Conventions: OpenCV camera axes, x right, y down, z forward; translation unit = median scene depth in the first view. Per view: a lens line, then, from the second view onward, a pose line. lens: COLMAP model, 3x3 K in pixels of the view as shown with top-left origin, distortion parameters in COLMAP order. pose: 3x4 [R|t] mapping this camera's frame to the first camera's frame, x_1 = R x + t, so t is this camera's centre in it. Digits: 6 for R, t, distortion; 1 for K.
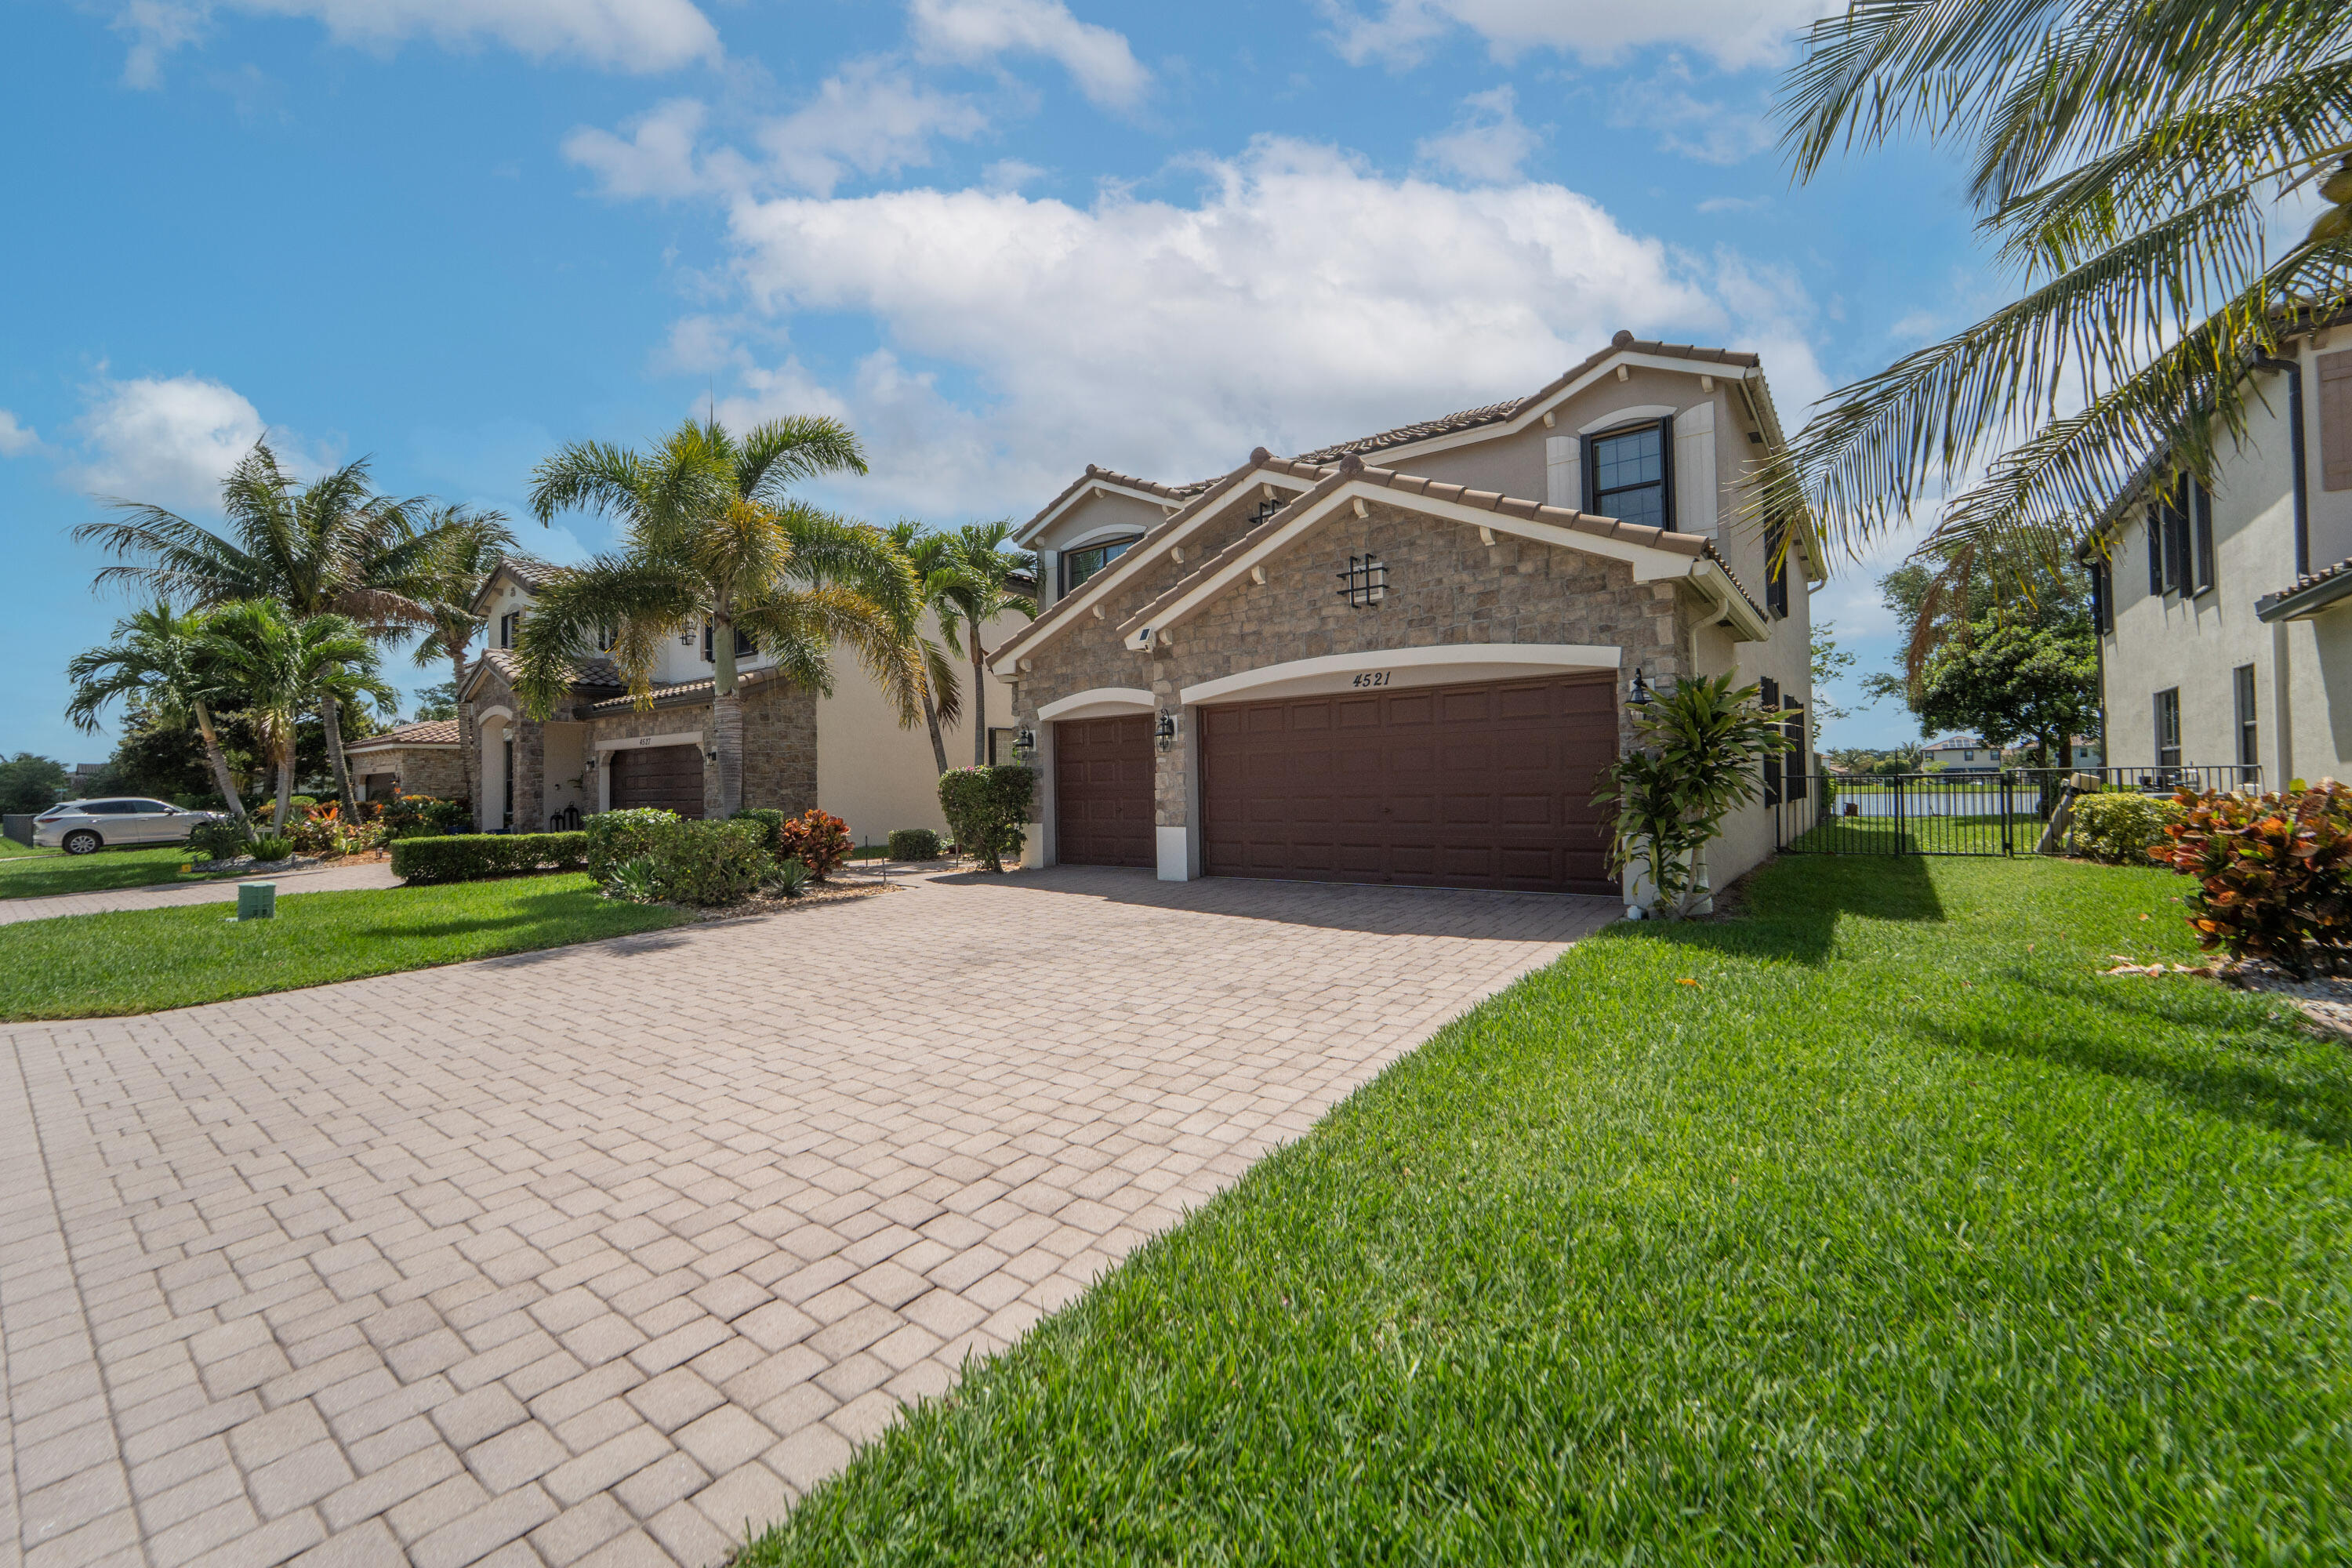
lens RADIAL K [[941.6, 0, 1176.0], [0, 941.6, 784.0], [0, 0, 1]] dist [-0.015728, -0.000261]
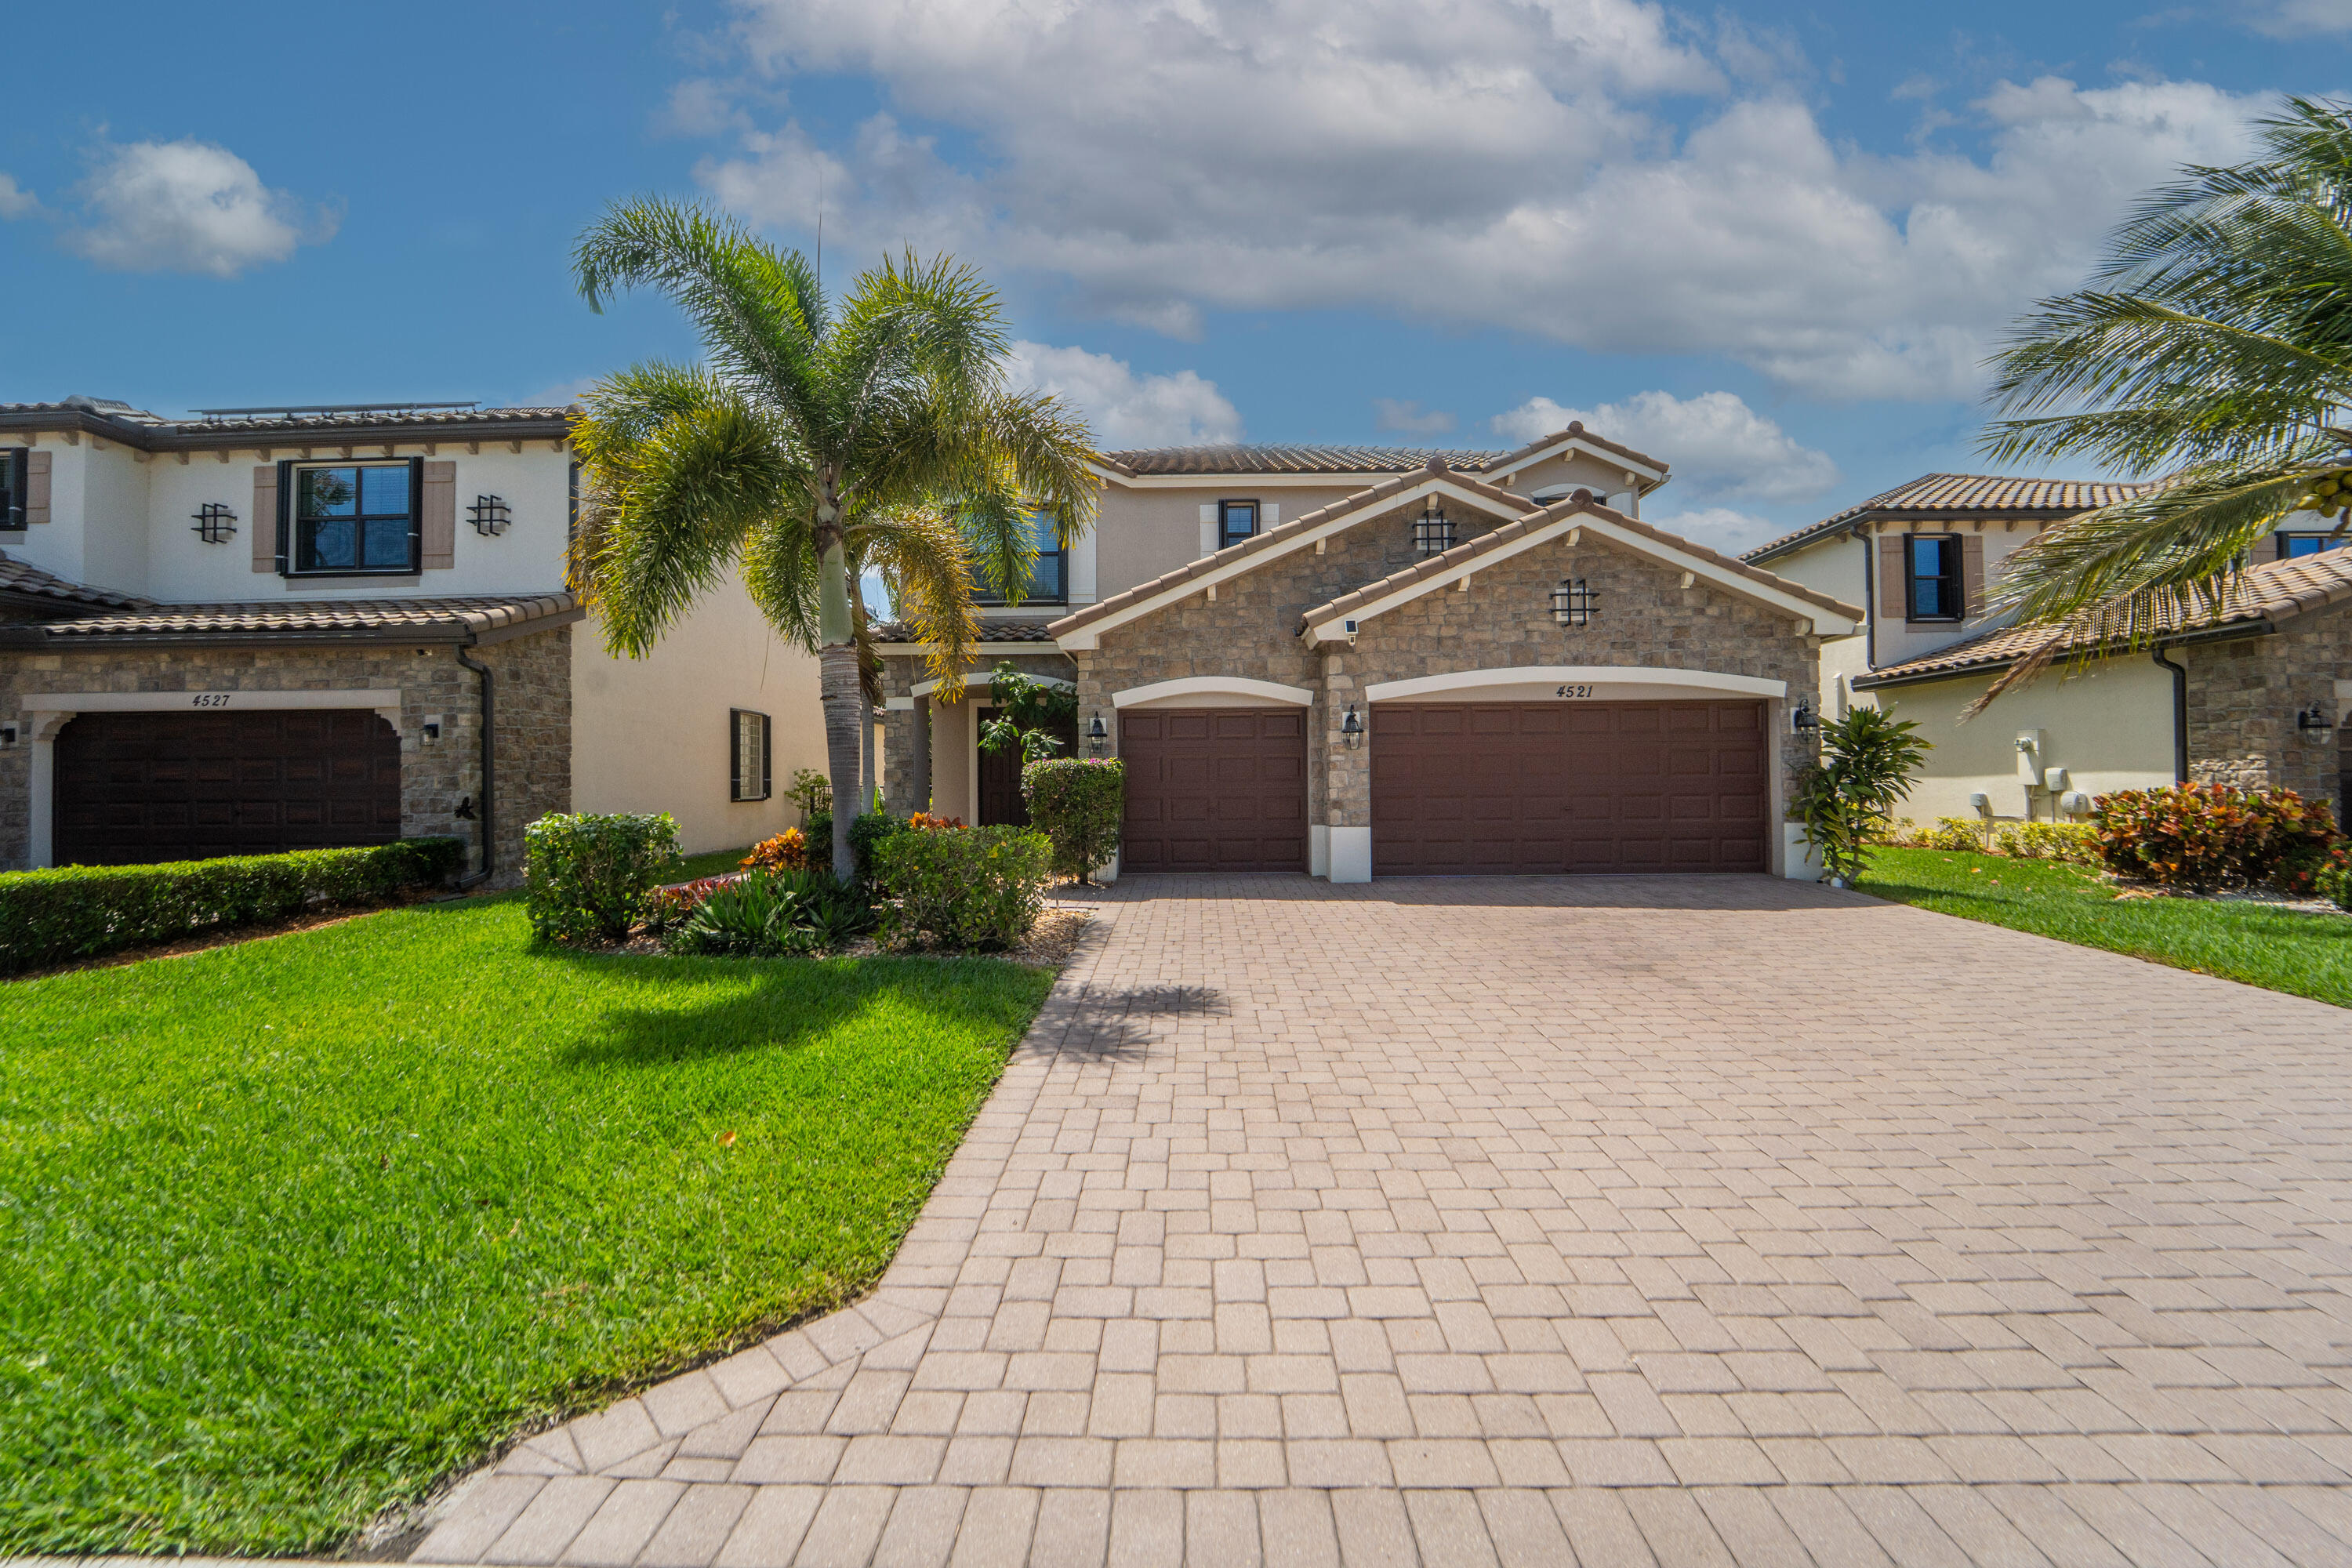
lens RADIAL K [[941.6, 0, 1176.0], [0, 941.6, 784.0], [0, 0, 1]] dist [-0.015728, -0.000261]
pose [[0.817180, 0.010421, 0.576288, -0.757230], [-0.008912, 0.999945, -0.005445, 0.009178], [-0.576313, -0.000686, 0.817229, 0.328131]]
